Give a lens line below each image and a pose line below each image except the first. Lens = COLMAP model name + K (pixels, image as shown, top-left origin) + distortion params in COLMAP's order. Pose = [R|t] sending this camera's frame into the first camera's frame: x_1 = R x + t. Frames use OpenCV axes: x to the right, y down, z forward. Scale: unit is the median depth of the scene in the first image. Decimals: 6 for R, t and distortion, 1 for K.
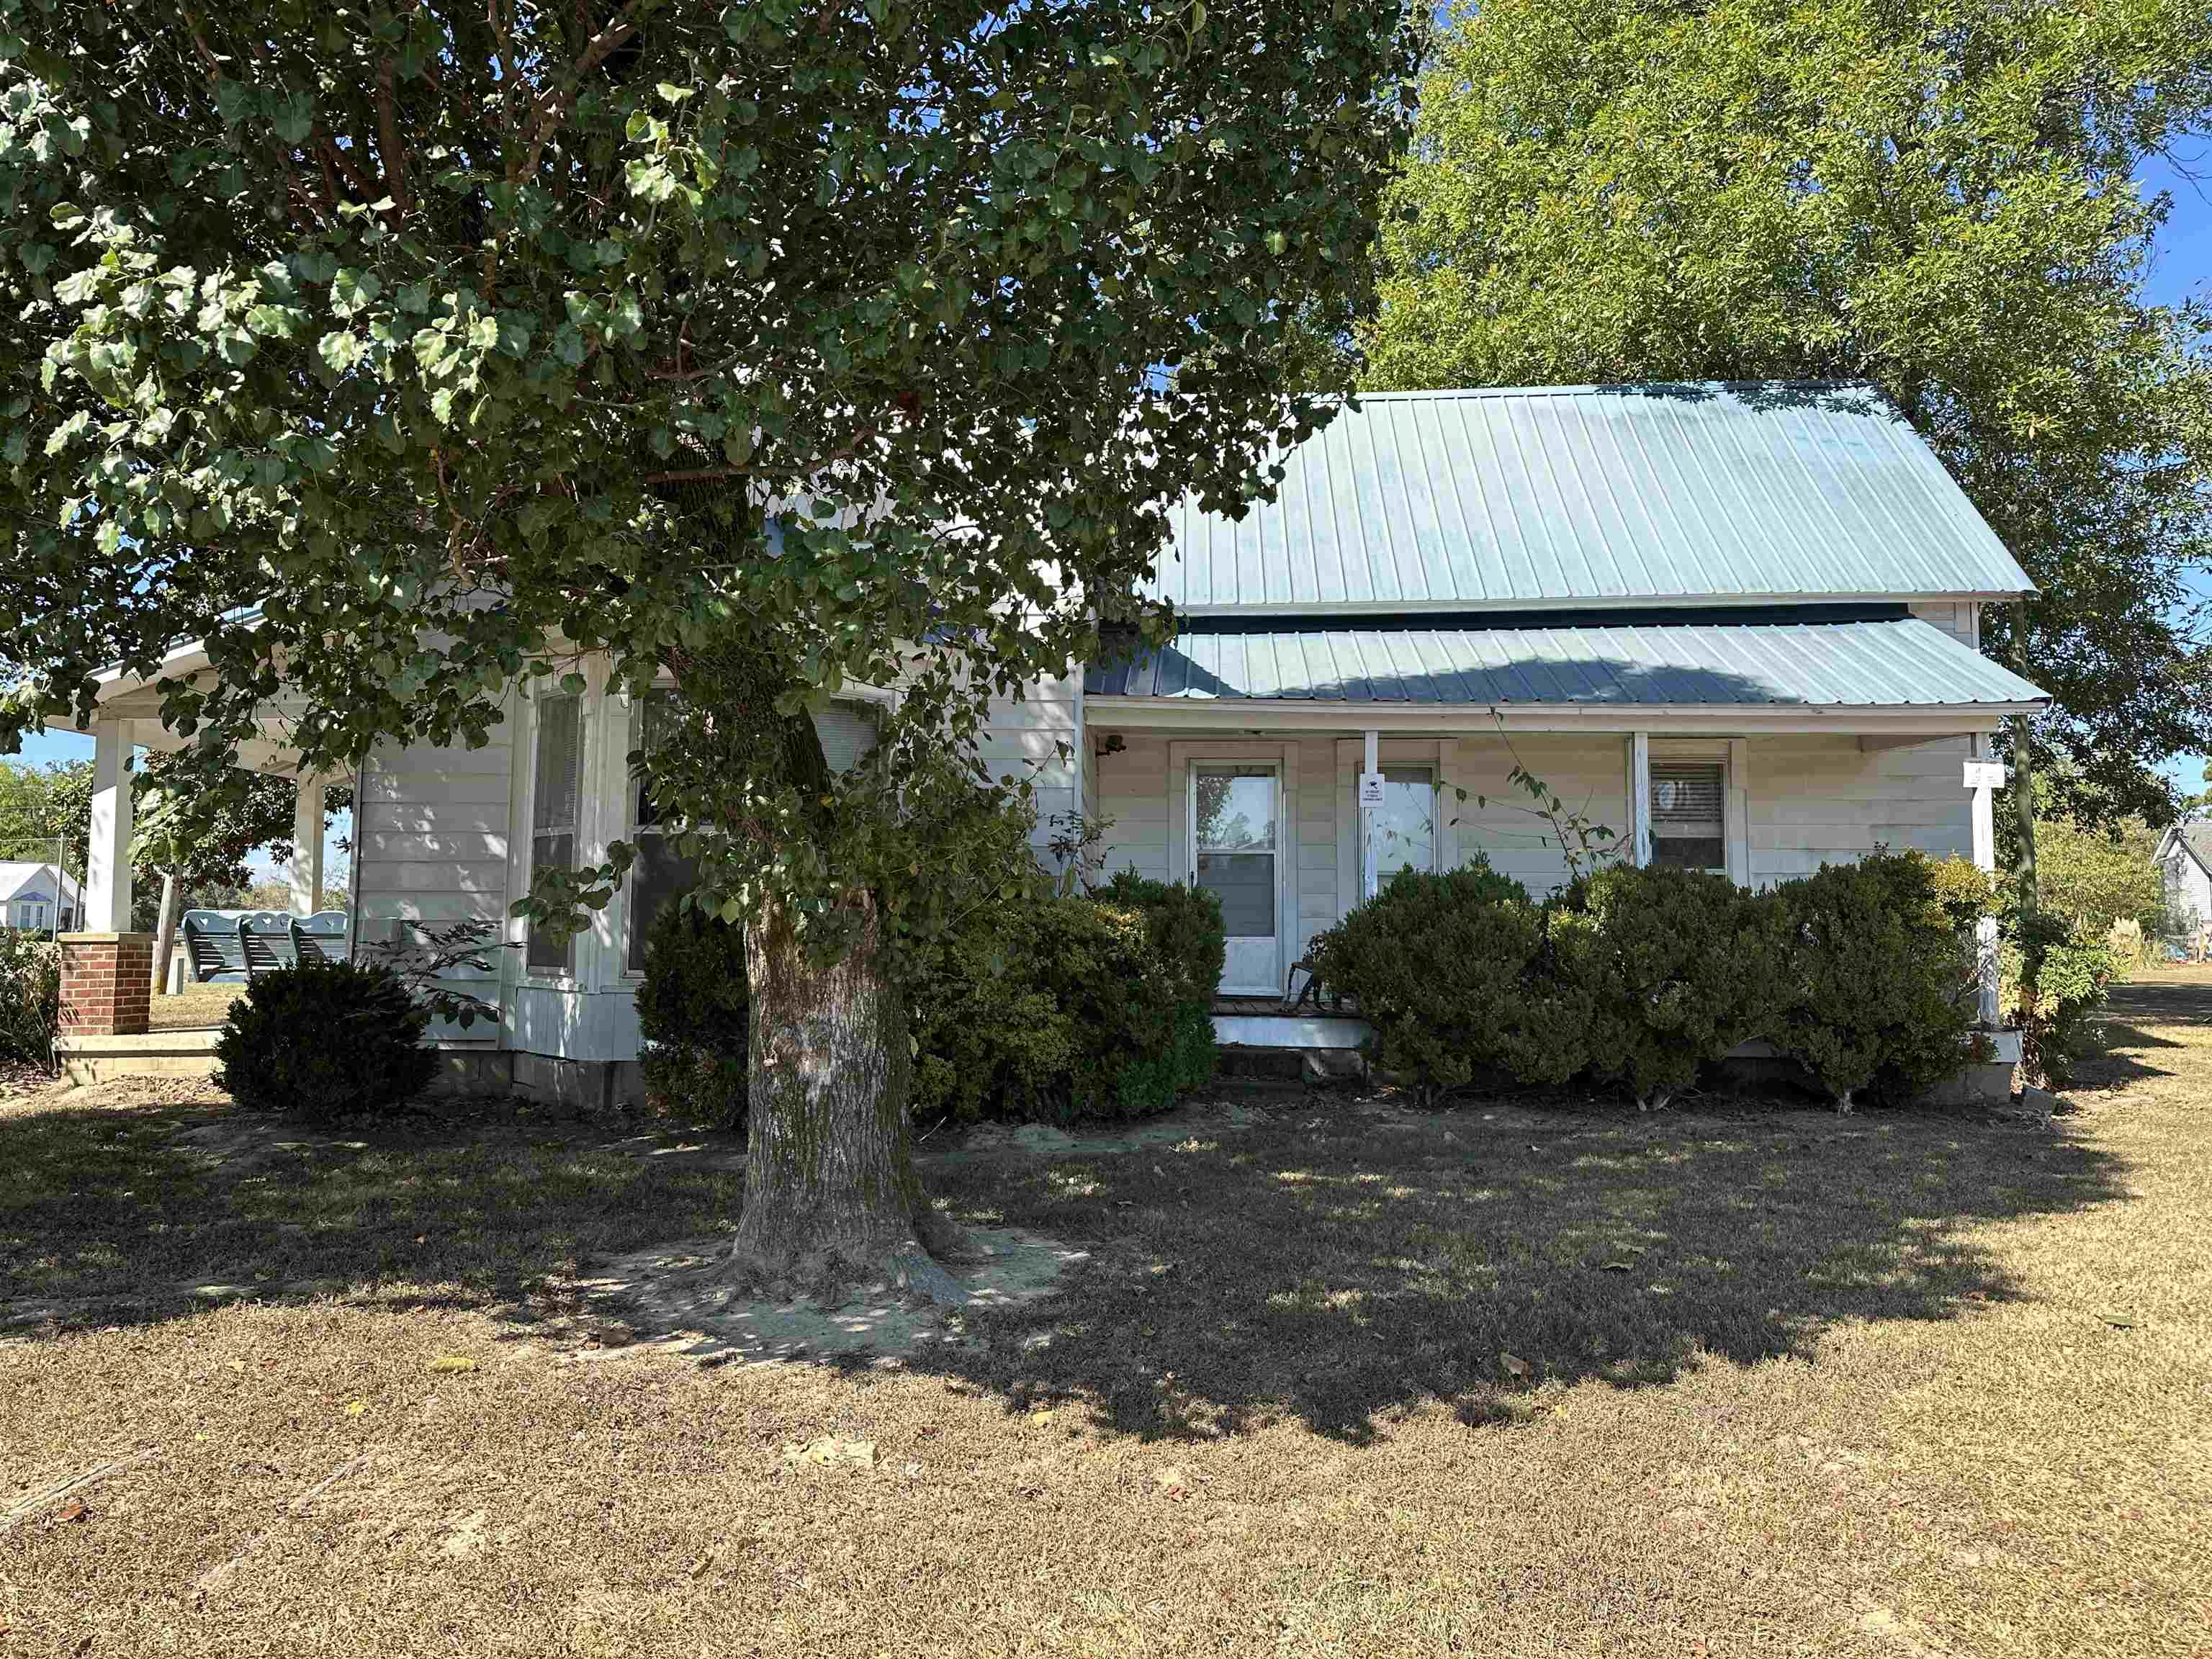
lens RADIAL K [[1576.3, 0, 1118.7], [0, 1576.3, 833.4], [0, 0, 1]] dist [0.069779, -0.069038]
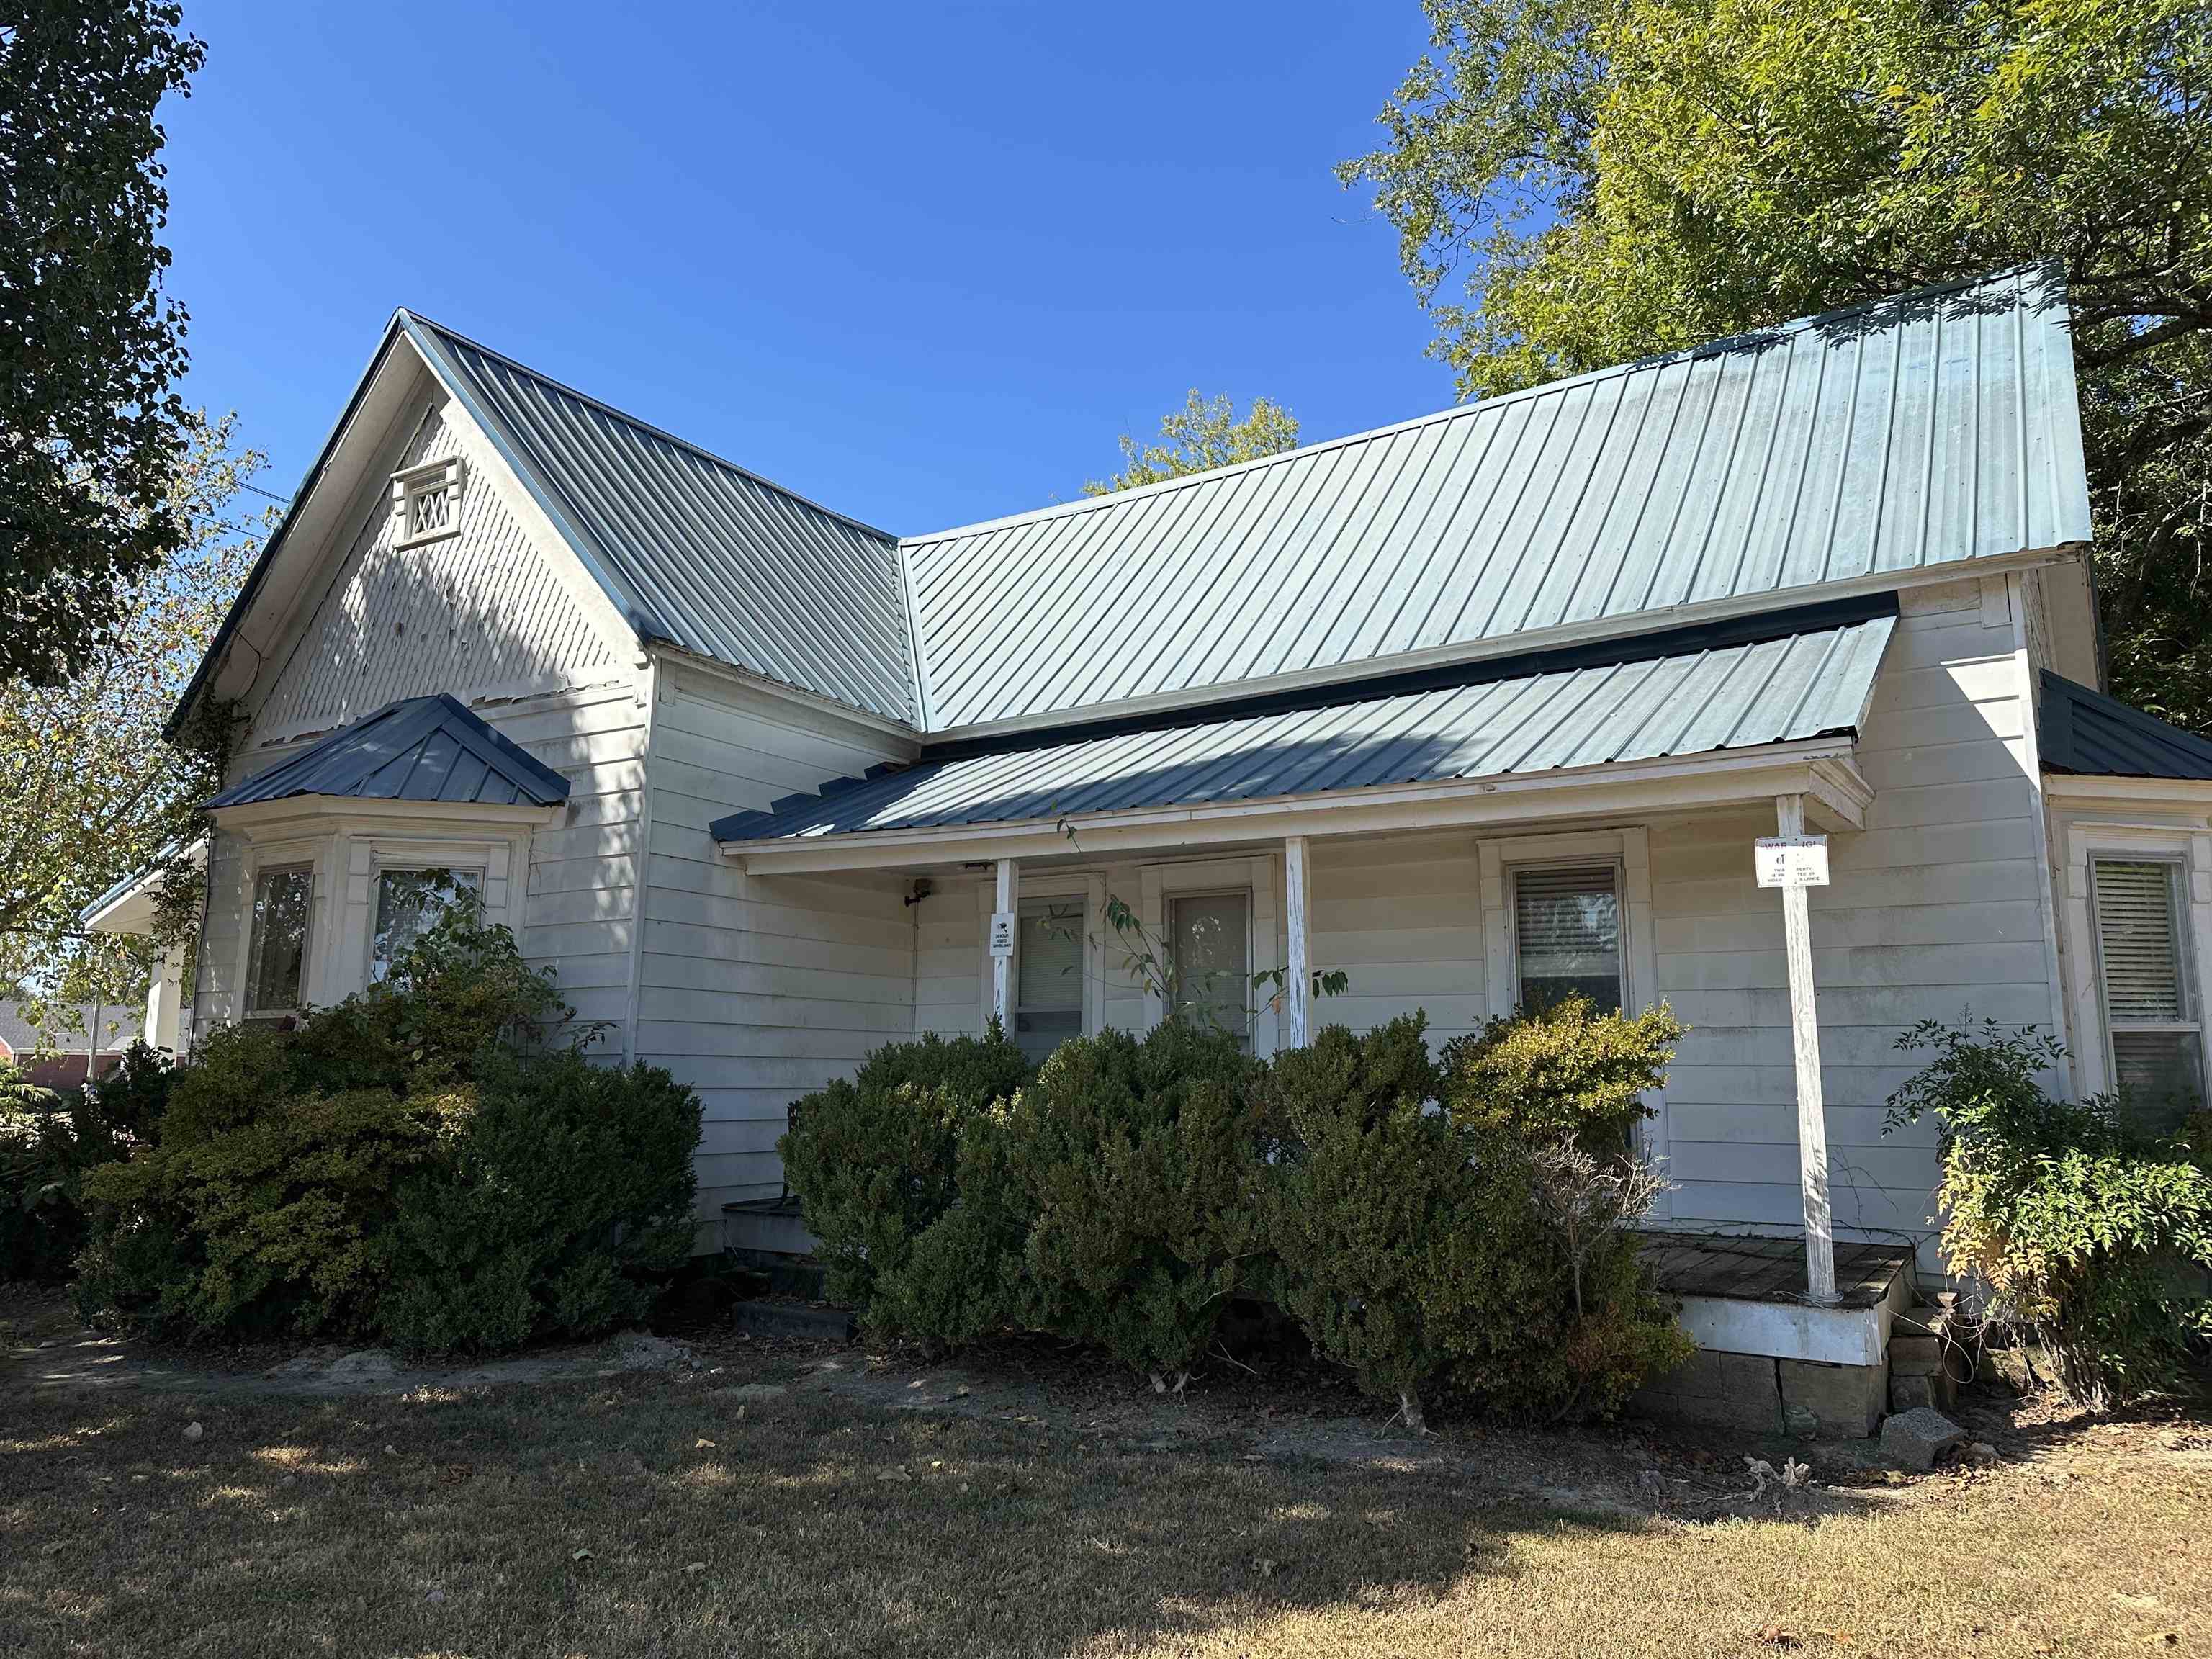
lens RADIAL K [[1576.3, 0, 1105.7], [0, 1576.3, 830.5], [0, 0, 1]] dist [0.069779, -0.069038]
pose [[0.870898, -0.081837, -0.484603, 0.579569], [0.042096, 0.994836, -0.092352, -0.004502], [0.489658, 0.060029, 0.869846, 0.331106]]
